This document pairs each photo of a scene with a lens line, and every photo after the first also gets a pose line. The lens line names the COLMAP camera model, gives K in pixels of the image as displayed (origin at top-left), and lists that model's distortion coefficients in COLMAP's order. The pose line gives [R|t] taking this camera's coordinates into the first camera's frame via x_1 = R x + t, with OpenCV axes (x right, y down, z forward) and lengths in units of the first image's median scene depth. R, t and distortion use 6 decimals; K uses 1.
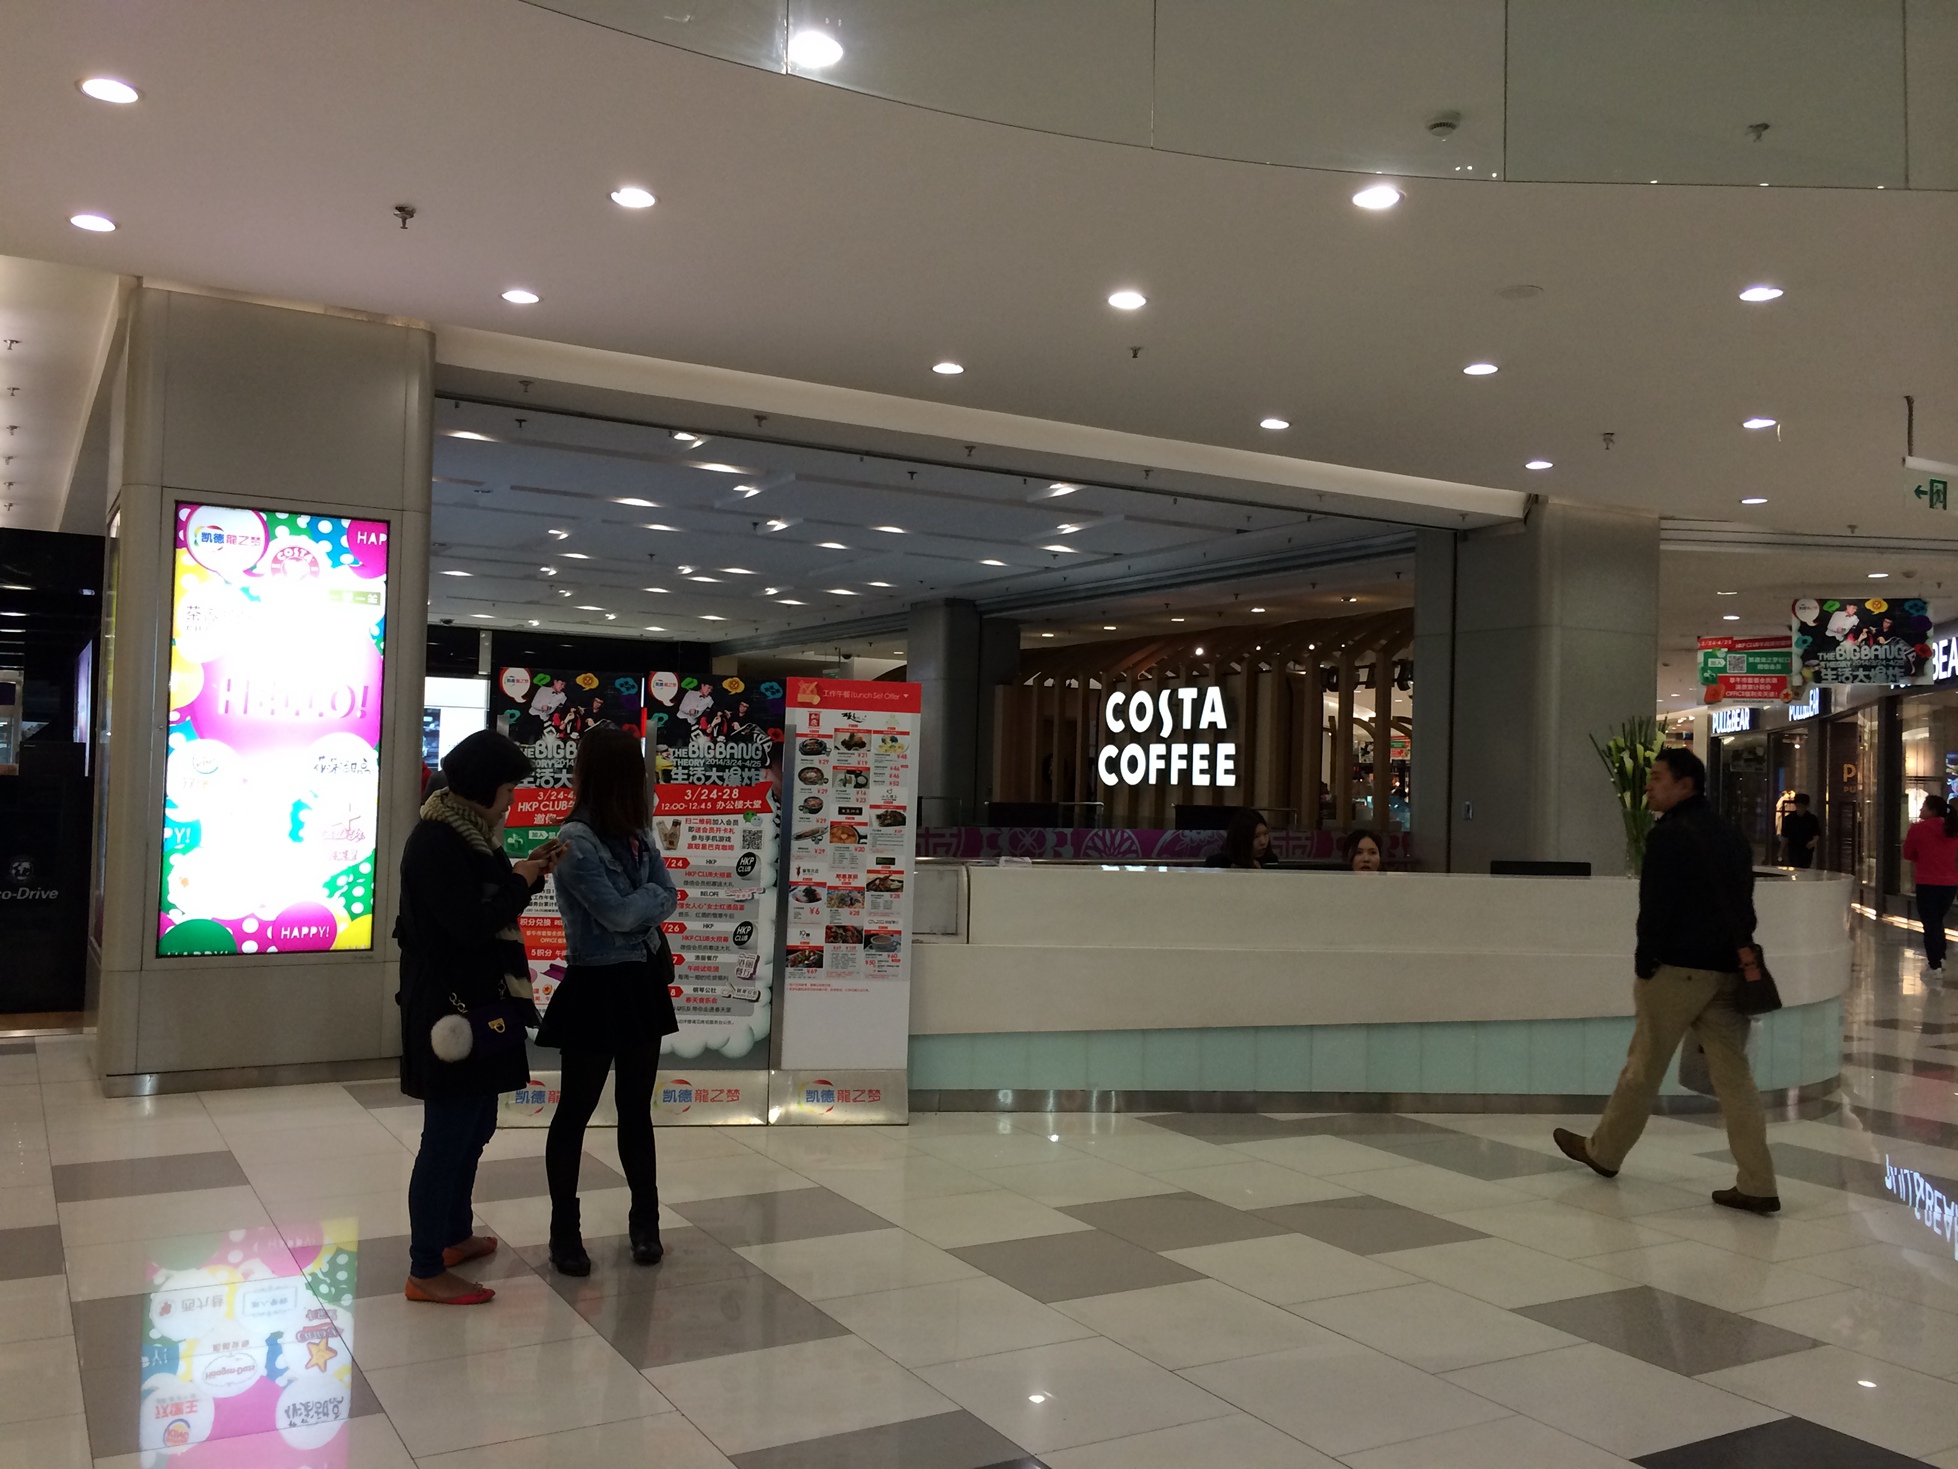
lens RADIAL K [[1678.1, 0, 982.0], [0, 1678.1, 732.3], [0, 0, 1]] dist [-0.001324, -0.015897]
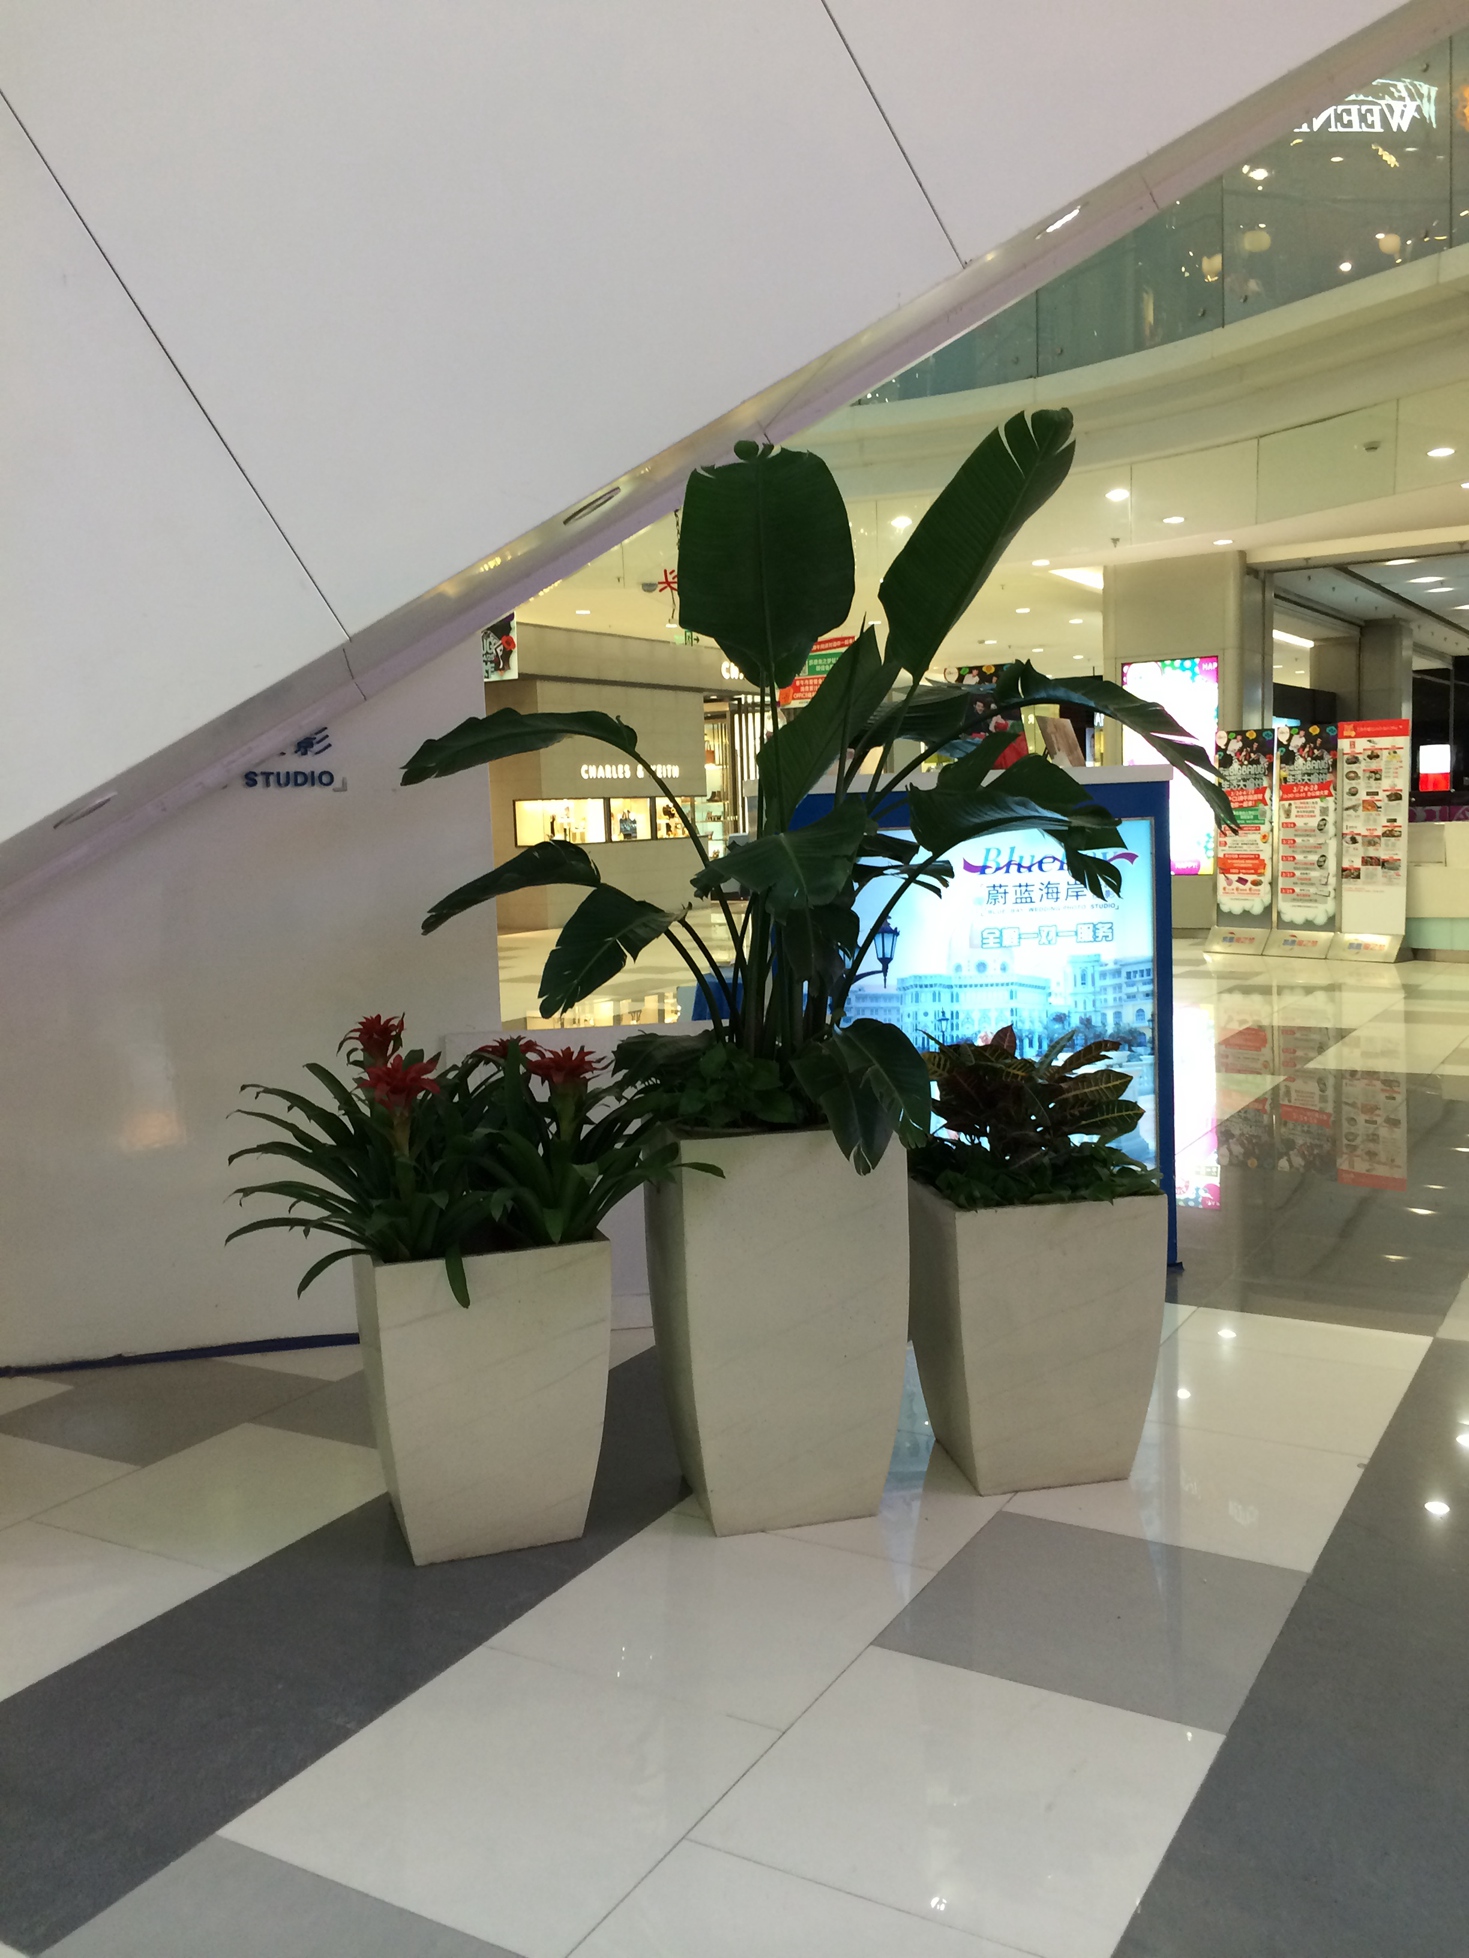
lens RADIAL K [[1655.7, 0, 735.5], [0, 1655.7, 981.0], [0, 0, 1]] dist [0.010007, 0.001605]
pose [[0.468742, 0.050890, -0.881868, 1.201578], [0.076181, 0.992291, 0.097755, 0.020087], [0.880044, -0.113003, 0.461251, -0.465557]]
